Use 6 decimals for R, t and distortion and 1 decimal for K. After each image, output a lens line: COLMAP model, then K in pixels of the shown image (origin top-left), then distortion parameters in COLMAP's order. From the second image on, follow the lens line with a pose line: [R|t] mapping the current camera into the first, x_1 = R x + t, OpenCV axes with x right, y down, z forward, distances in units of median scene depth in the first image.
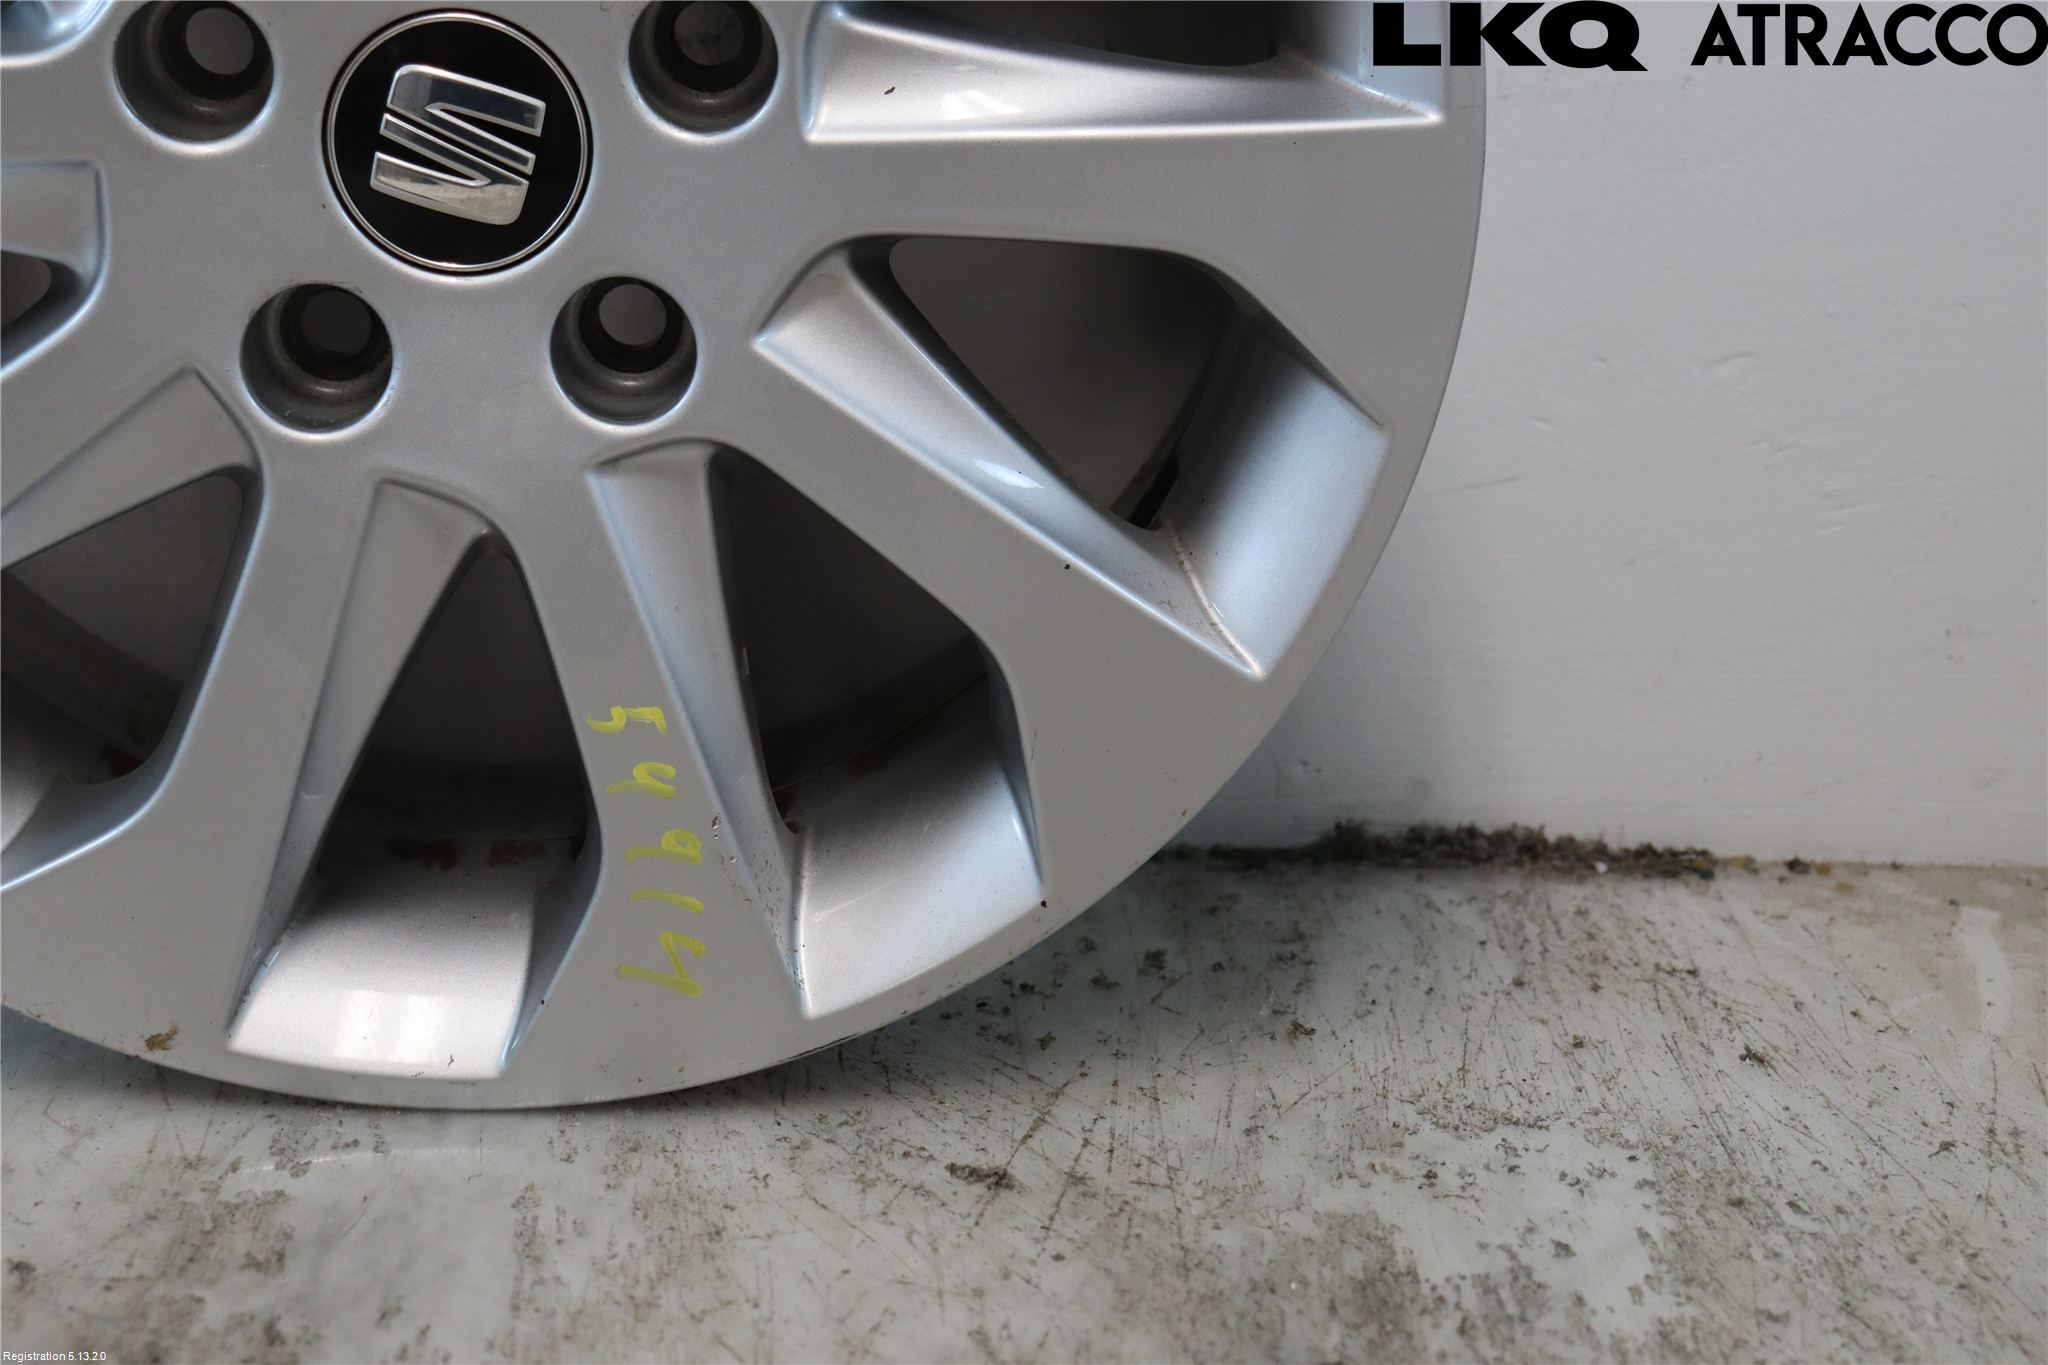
lens RADIAL K [[4508.5, 0, 1025.6], [0, 4508.5, 694.9], [0, 0, 1]] dist [0.353802, 0.000000]
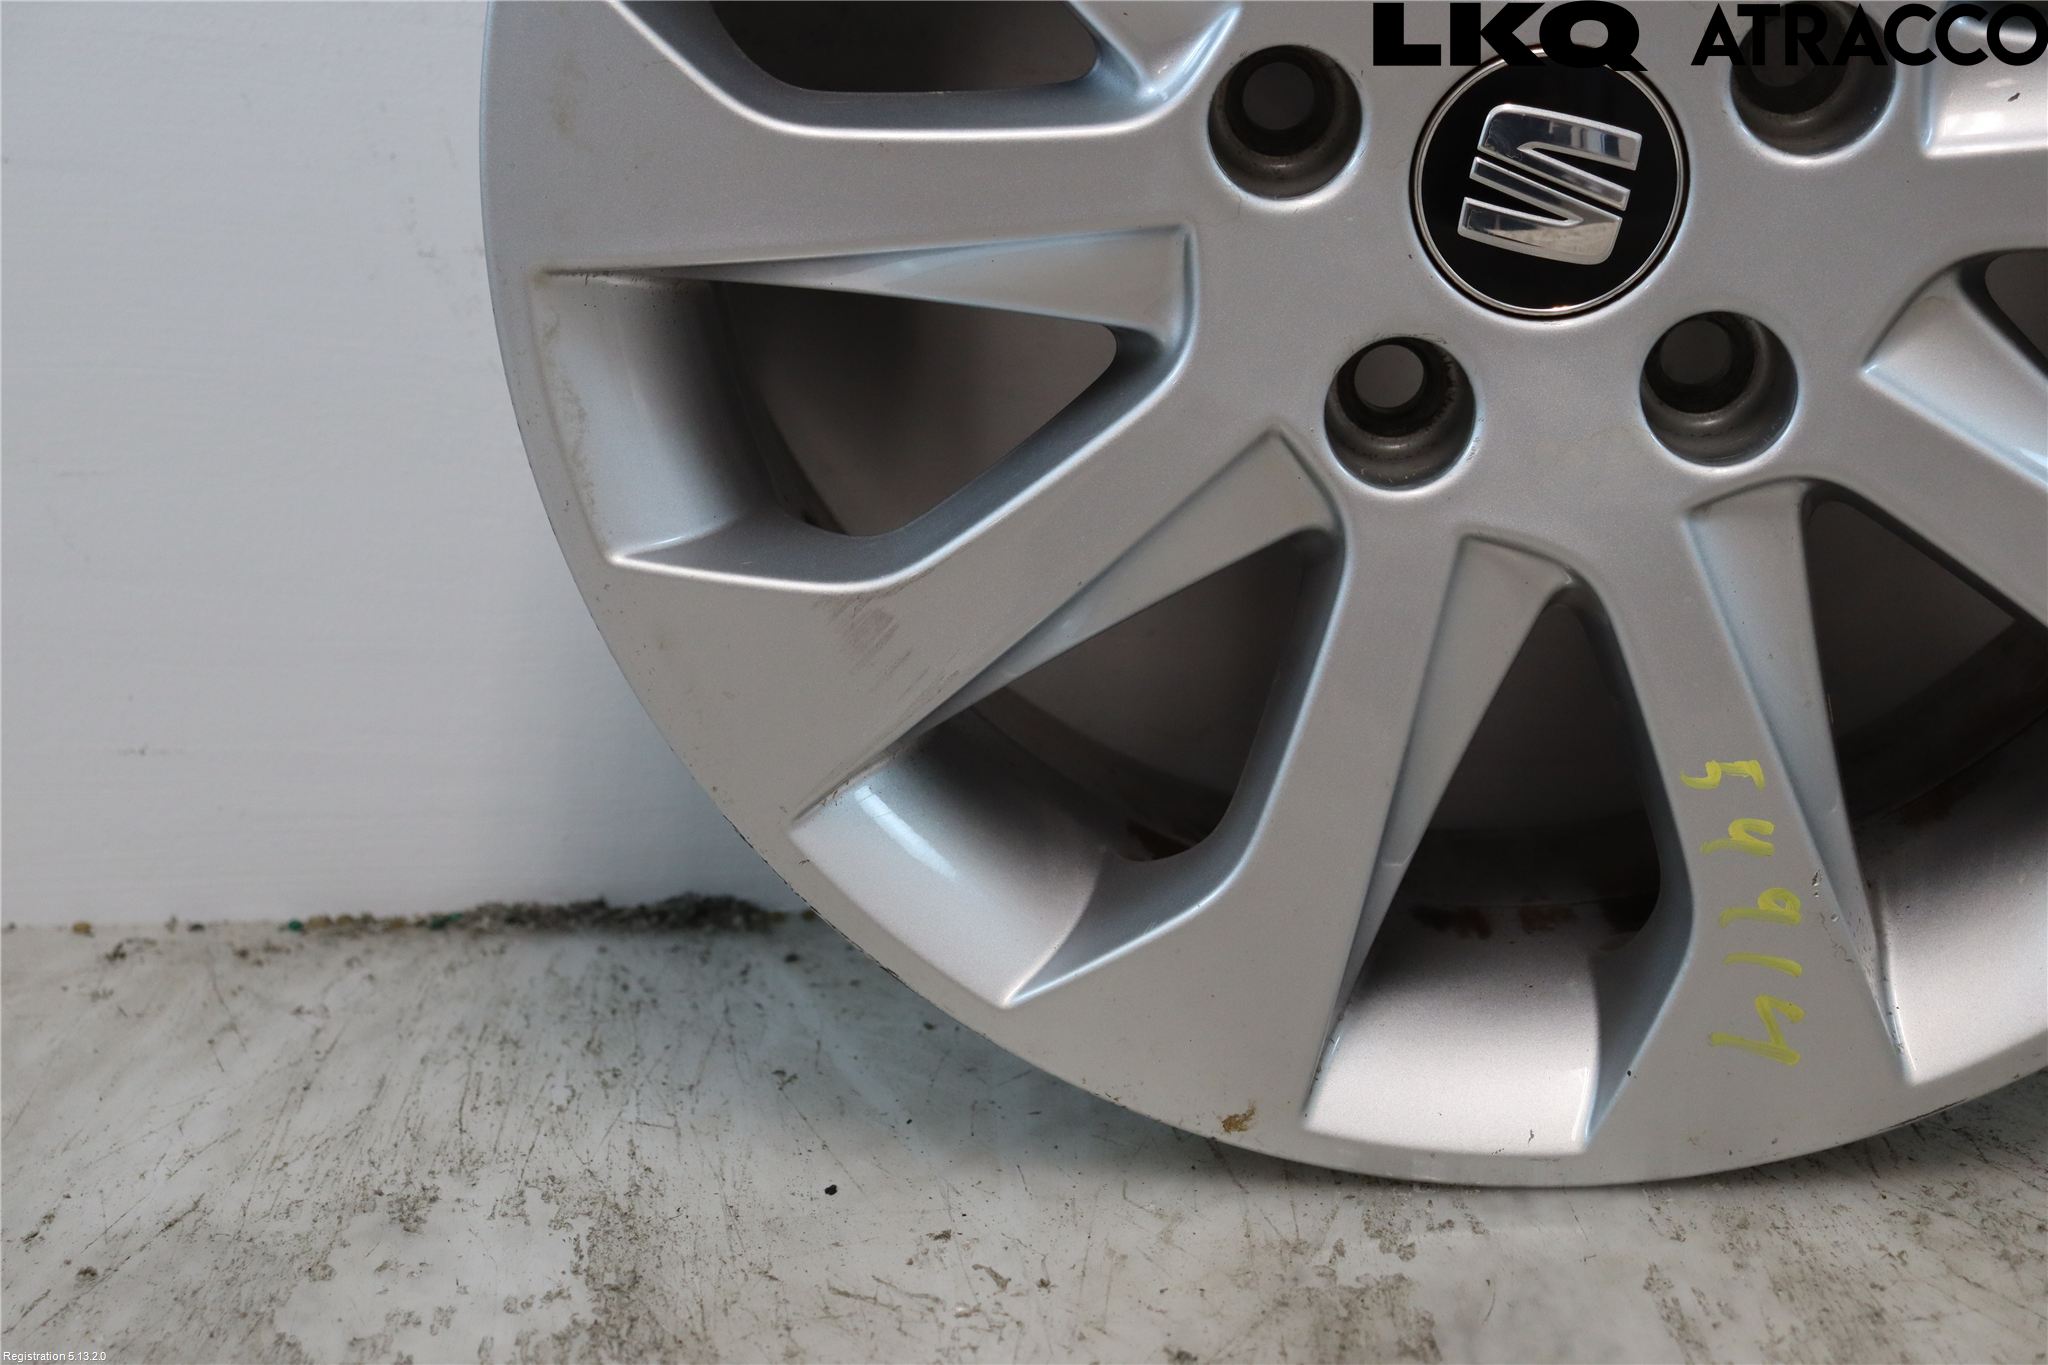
lens RADIAL K [[4508.5, 0, 1028.2], [0, 4508.5, 698.5], [0, 0, 1]] dist [0.353802, 0.000000]
pose [[0.997209, -0.039450, -0.063382, -0.174065], [0.038615, 0.999151, -0.014354, -0.002526], [0.063894, 0.011867, 0.997886, 0.033594]]
